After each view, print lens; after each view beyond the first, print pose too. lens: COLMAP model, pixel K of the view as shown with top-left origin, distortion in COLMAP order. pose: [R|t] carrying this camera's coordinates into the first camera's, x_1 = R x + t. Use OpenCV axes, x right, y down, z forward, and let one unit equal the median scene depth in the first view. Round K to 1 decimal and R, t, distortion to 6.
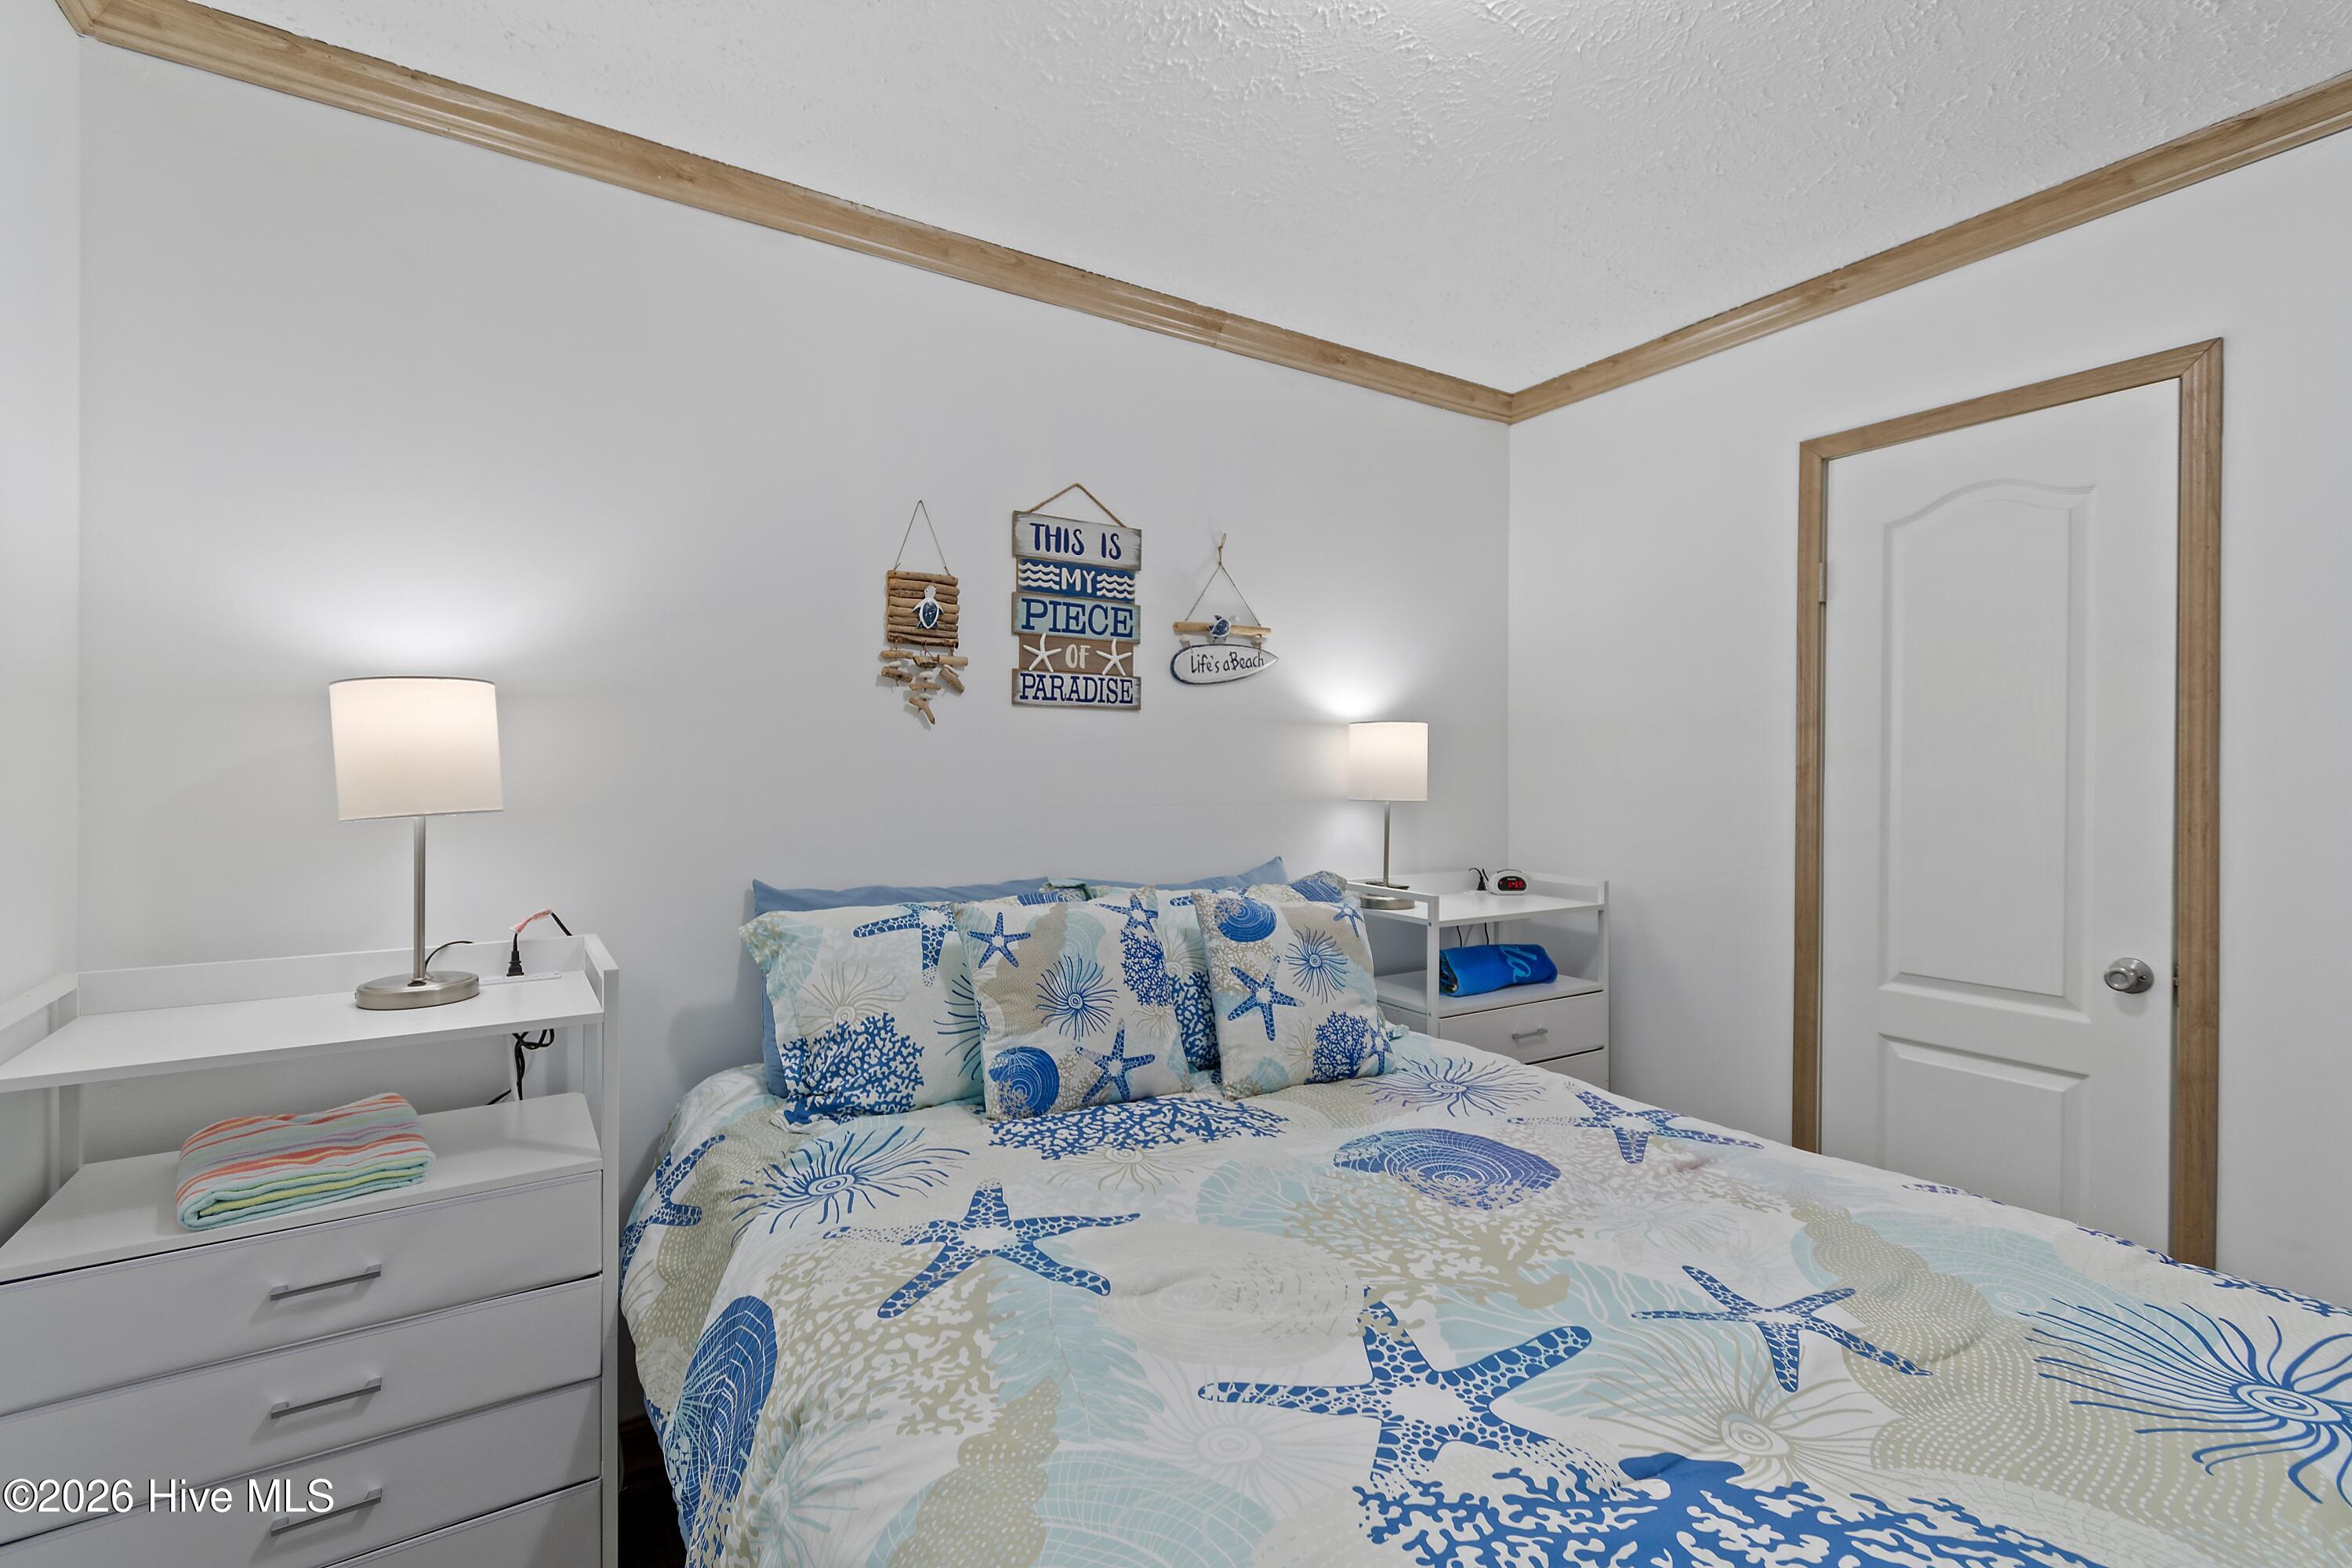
lens RADIAL K [[1034.9, 0, 1176.5], [0, 1034.9, 778.6], [0, 0, 1]] dist [0.001705, -0.001309]
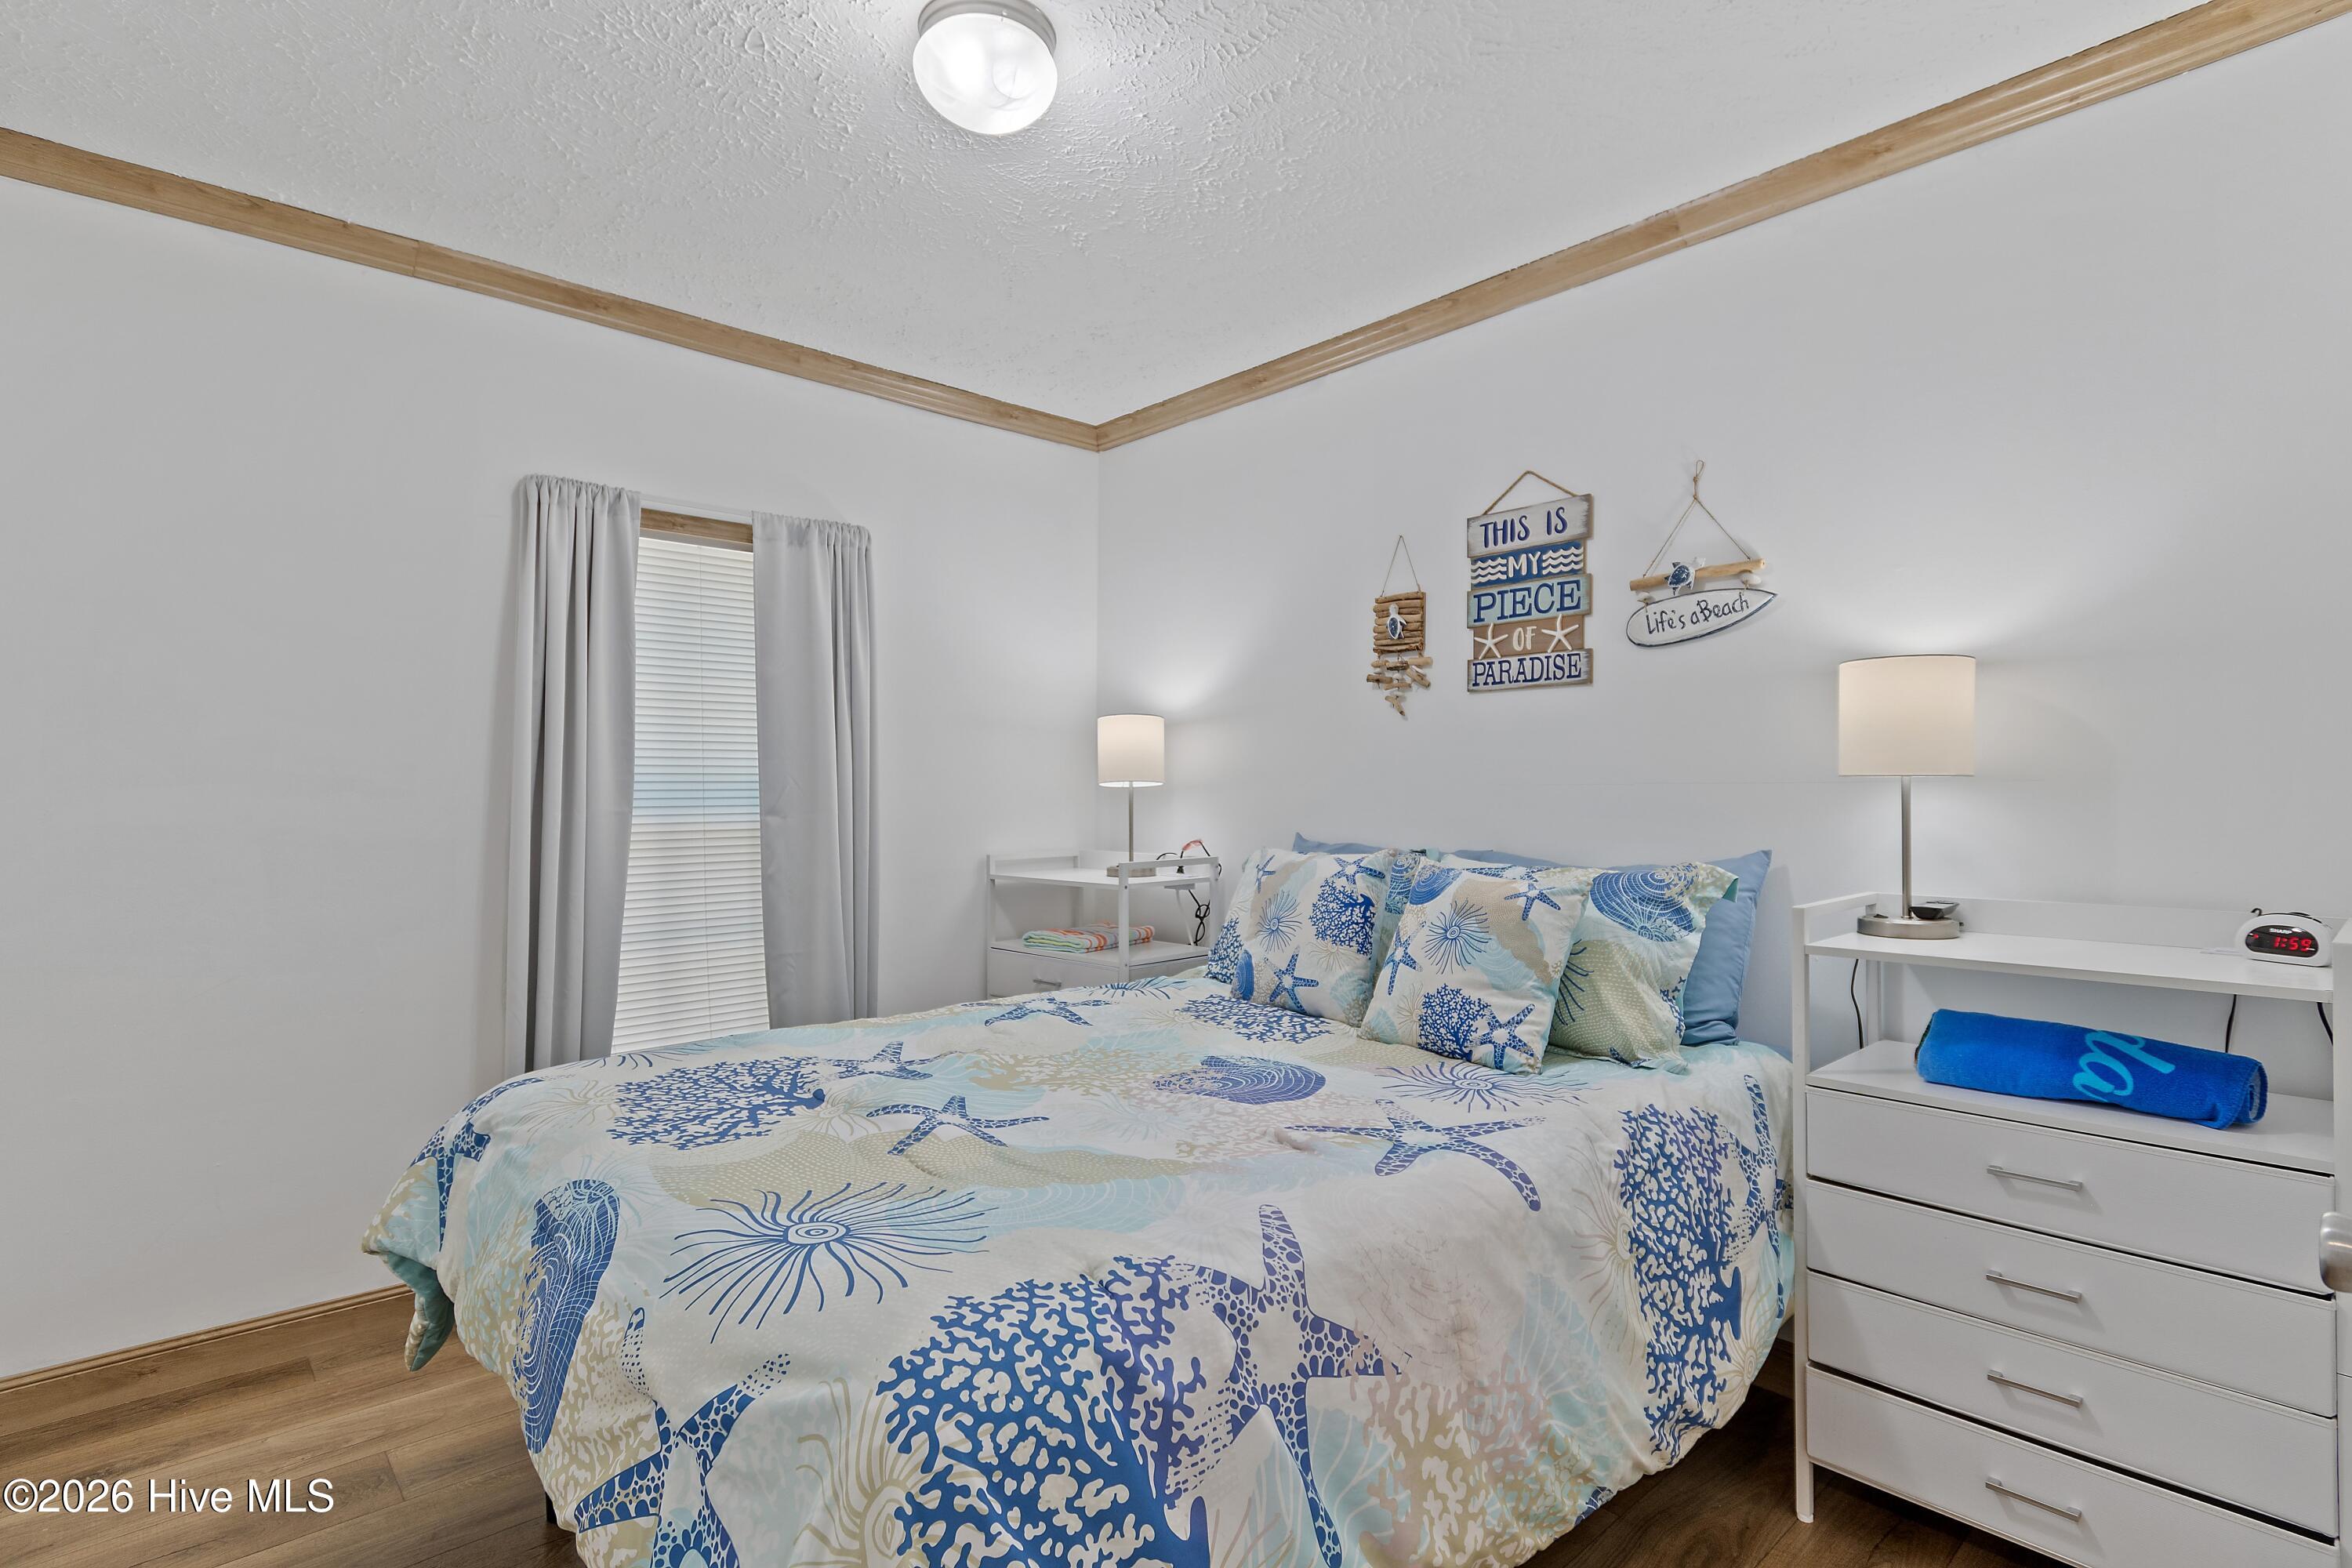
lens RADIAL K [[1138.5, 0, 1179.8], [0, 1138.5, 782.9], [0, 0, 1]] dist [0.002027, -0.000061]
pose [[0.180313, -0.012905, -0.983525, 0.969915], [-0.003734, 0.999898, -0.013804, 0.043028], [0.983602, 0.006161, 0.180246, 0.467190]]
